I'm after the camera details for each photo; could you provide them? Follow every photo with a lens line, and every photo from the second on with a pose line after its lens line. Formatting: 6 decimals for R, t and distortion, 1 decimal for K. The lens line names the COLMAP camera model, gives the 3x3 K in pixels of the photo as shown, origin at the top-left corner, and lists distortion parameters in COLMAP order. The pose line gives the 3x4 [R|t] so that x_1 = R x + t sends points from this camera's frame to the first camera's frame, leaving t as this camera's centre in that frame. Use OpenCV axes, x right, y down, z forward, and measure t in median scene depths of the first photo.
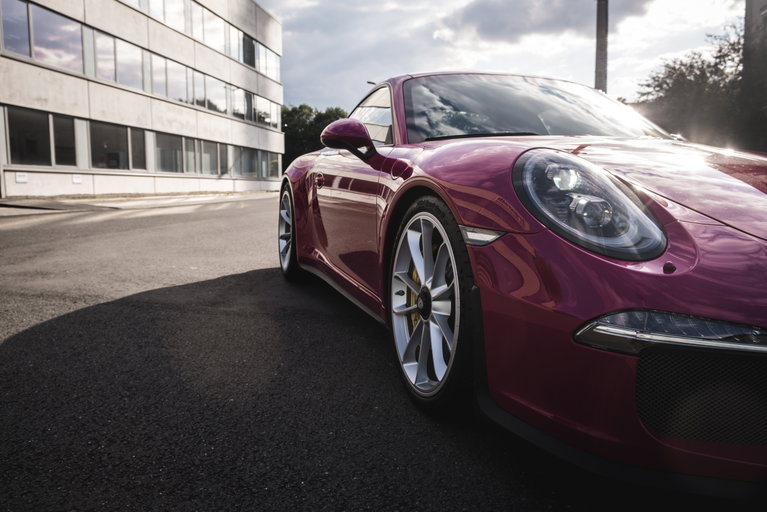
lens RADIAL K [[552.4, 0, 377.4], [0, 552.4, 248.7], [0, 0, 1]] dist [-0.023786, 0.011303]
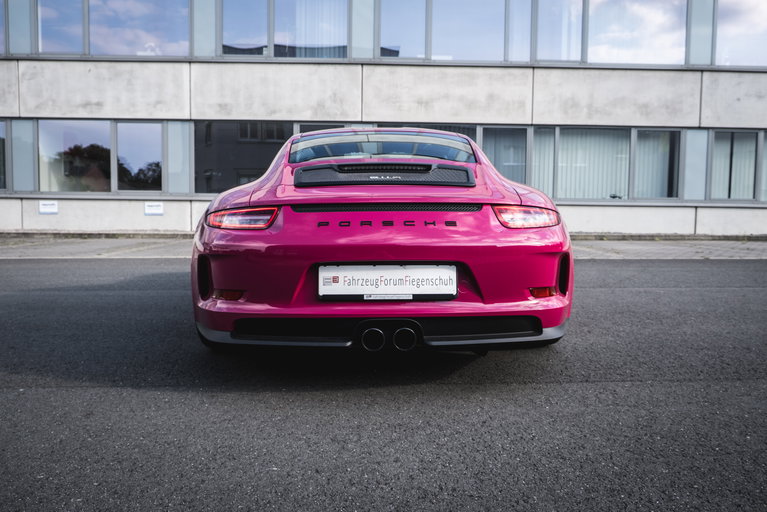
lens RADIAL K [[552.4, 0, 386.4], [0, 552.4, 248.6], [0, 0, 1]] dist [-0.023786, 0.011303]
pose [[0.196820, 0.056715, -0.978798, 0.177241], [-0.118260, 0.992410, 0.033724, -0.119604], [0.973281, 0.109116, 0.202033, 1.020639]]
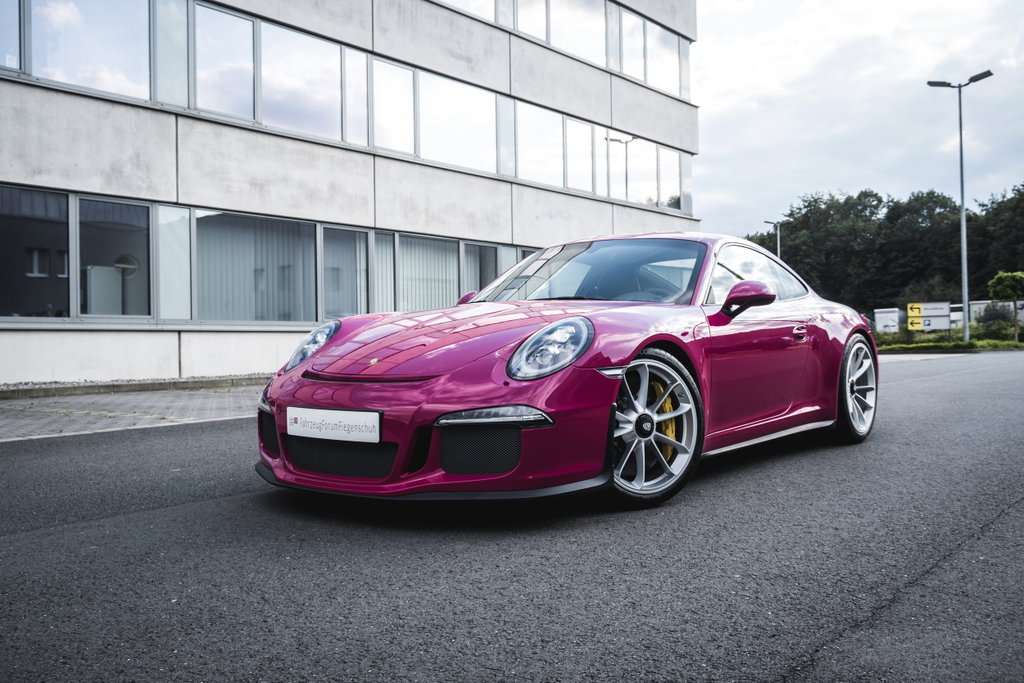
lens RADIAL K [[960.5, 0, 564.9], [0, 960.5, 330.8], [0, 0, 1]] dist [0.007348, 0.000000]
pose [[0.900155, -0.023071, -0.434959, 0.100103], [-0.030698, 0.992753, -0.116188, -0.075283], [0.434488, 0.117939, 0.892923, 0.616246]]
